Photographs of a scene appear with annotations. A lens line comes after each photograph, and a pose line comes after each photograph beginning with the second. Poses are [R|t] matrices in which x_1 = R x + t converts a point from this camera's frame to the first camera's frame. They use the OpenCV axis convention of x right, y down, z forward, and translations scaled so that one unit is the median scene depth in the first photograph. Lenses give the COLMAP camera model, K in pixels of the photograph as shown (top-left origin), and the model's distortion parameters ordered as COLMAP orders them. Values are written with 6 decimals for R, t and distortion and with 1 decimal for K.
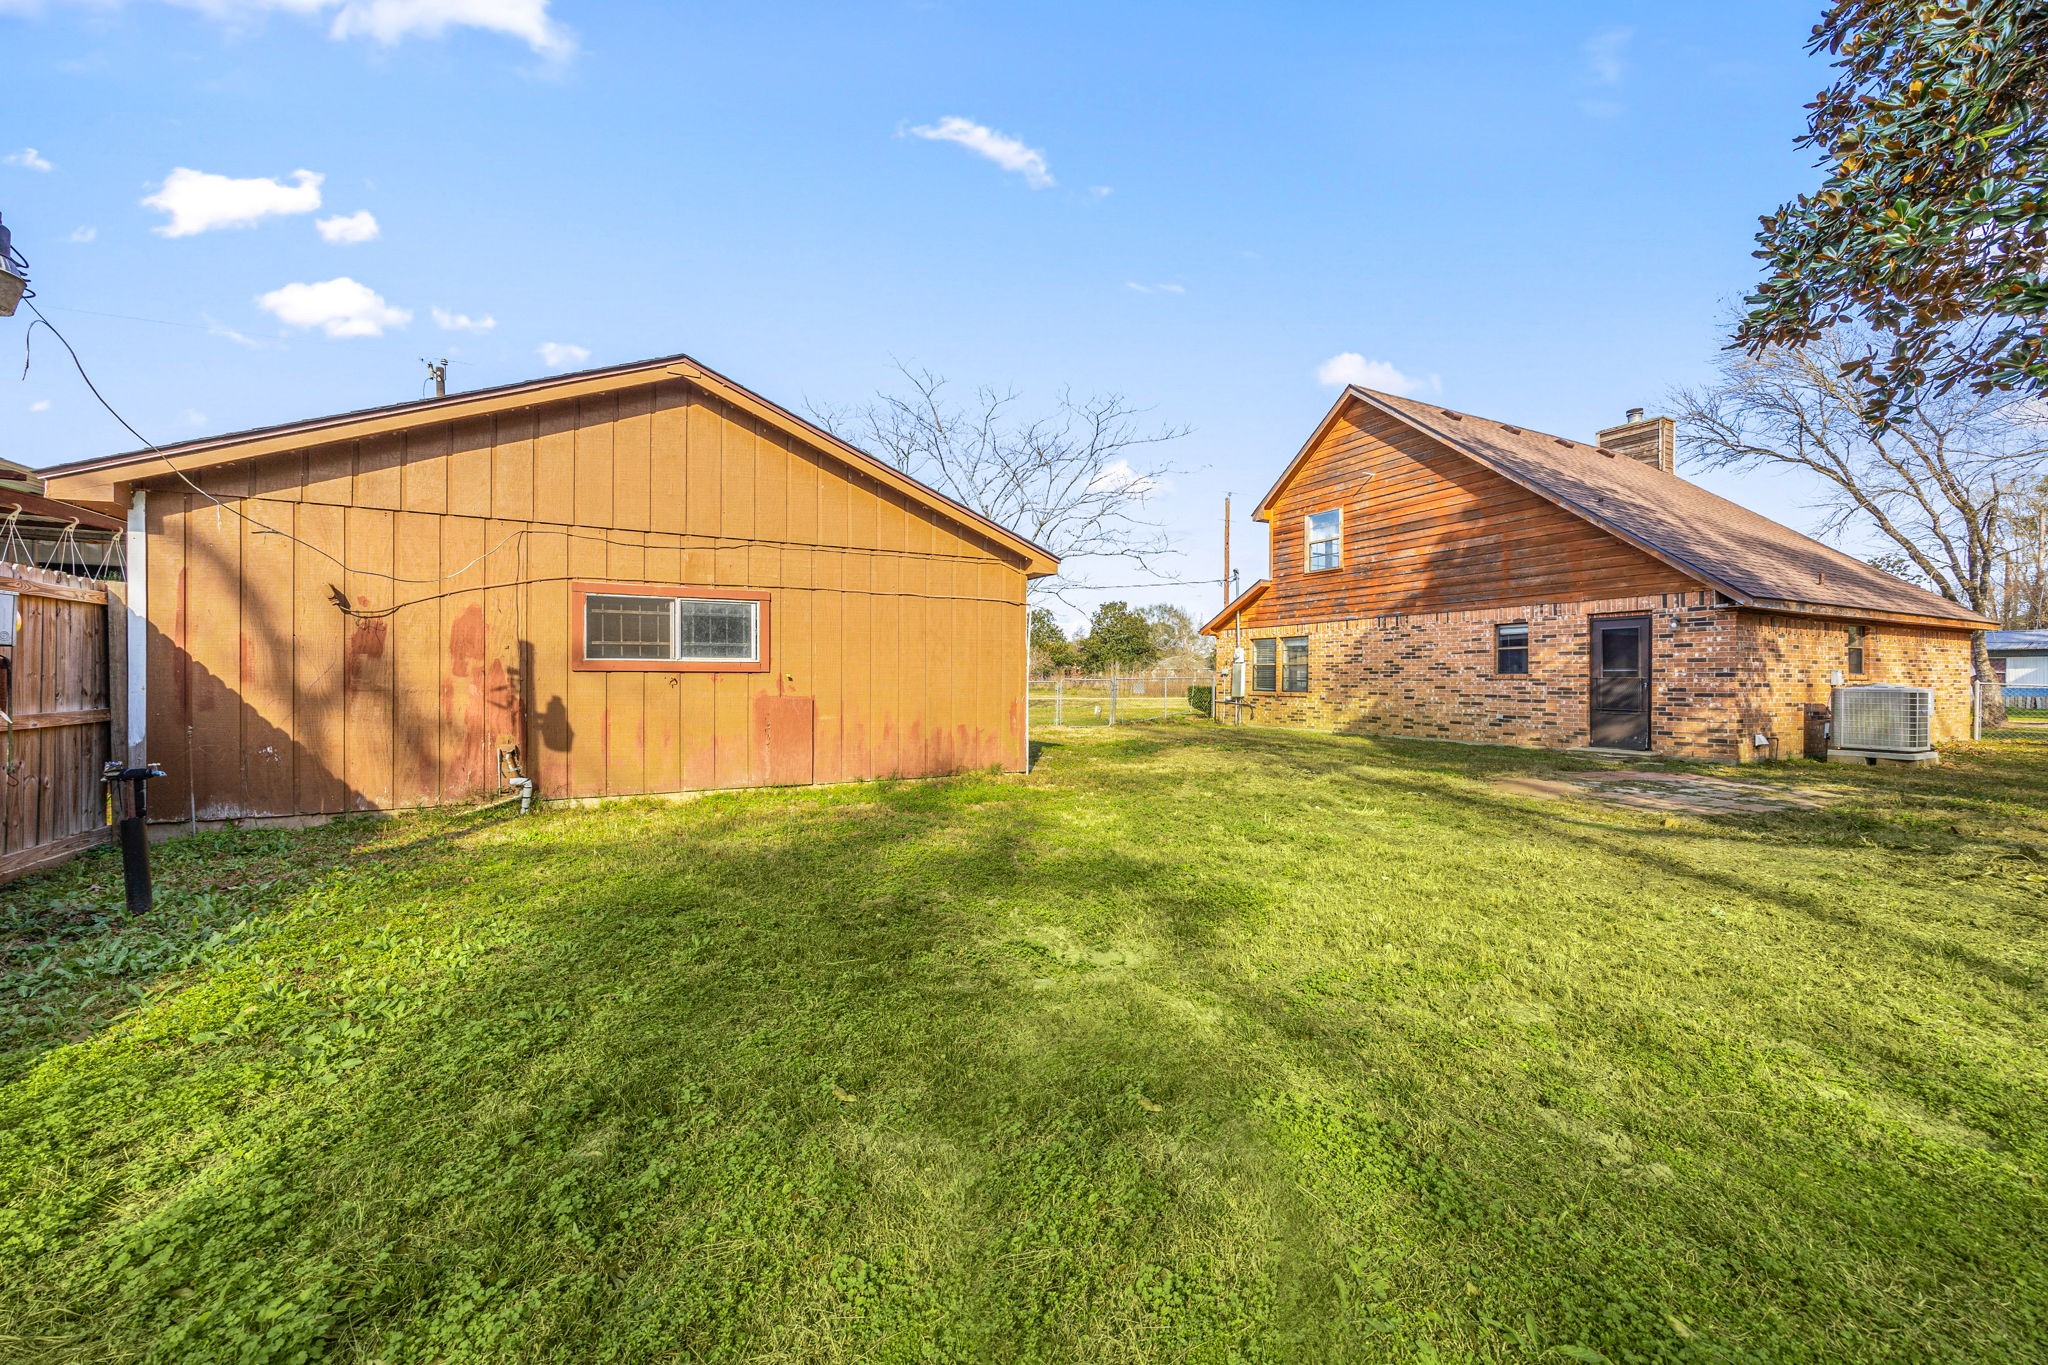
lens RADIAL K [[781.5, 0, 1037.6], [0, 781.5, 678.3], [0, 0, 1]] dist [-0.000171, 0.000032]
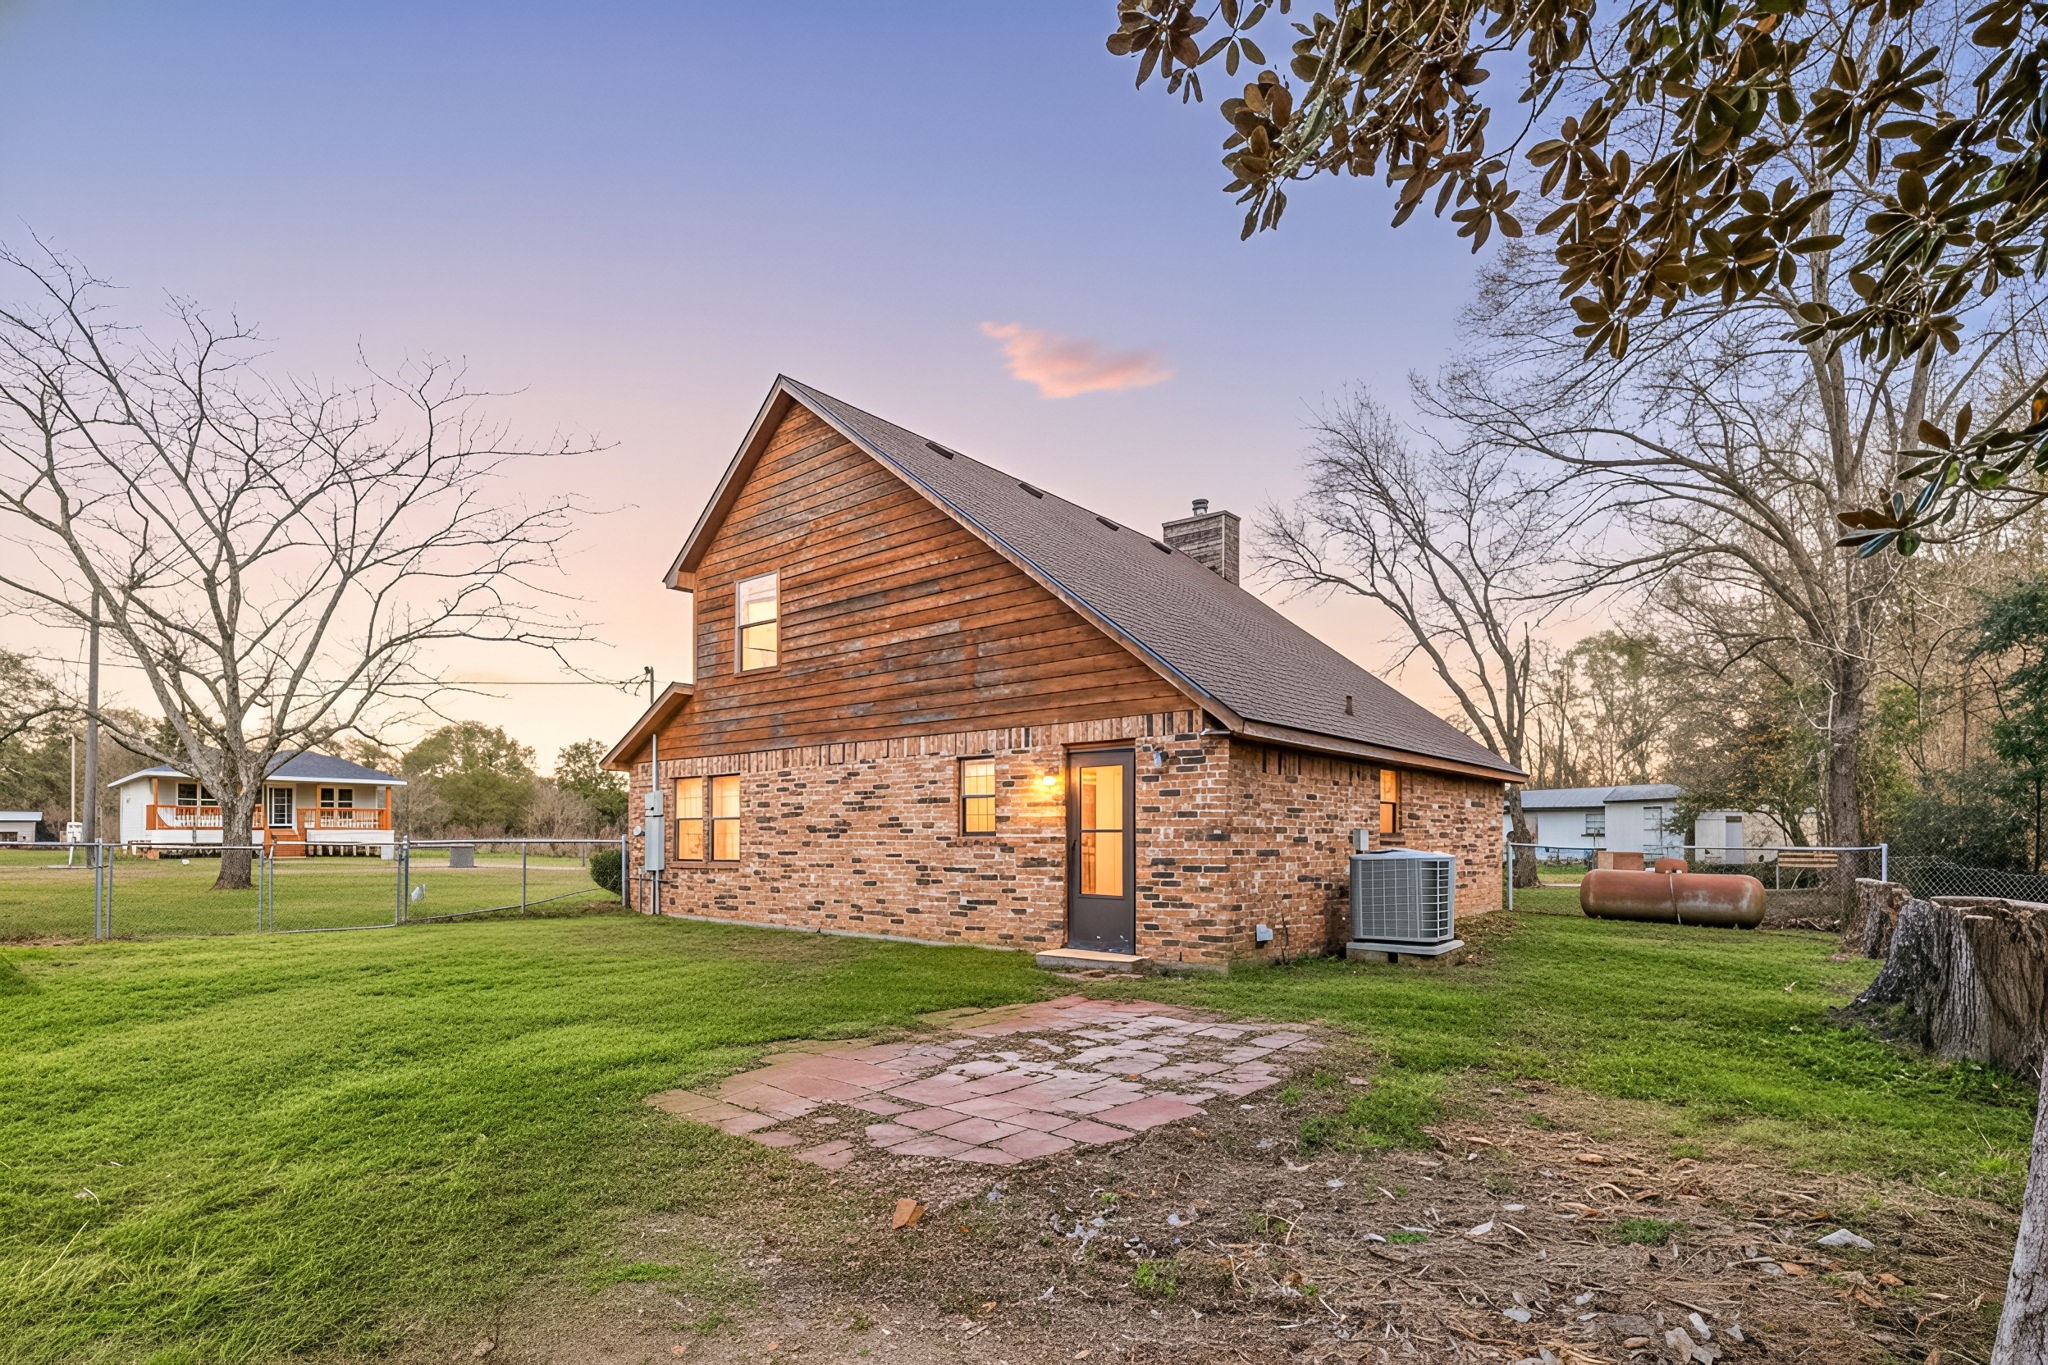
lens RADIAL K [[964.6, 0, 1020.9], [0, 964.6, 841.8], [0, 0, 1]] dist [-0.022249, -0.000255]
pose [[0.924613, -0.002812, 0.380896, 0.338549], [0.001053, 0.999988, 0.004825, -0.004136], [-0.380905, -0.004060, 0.924605, 0.253239]]
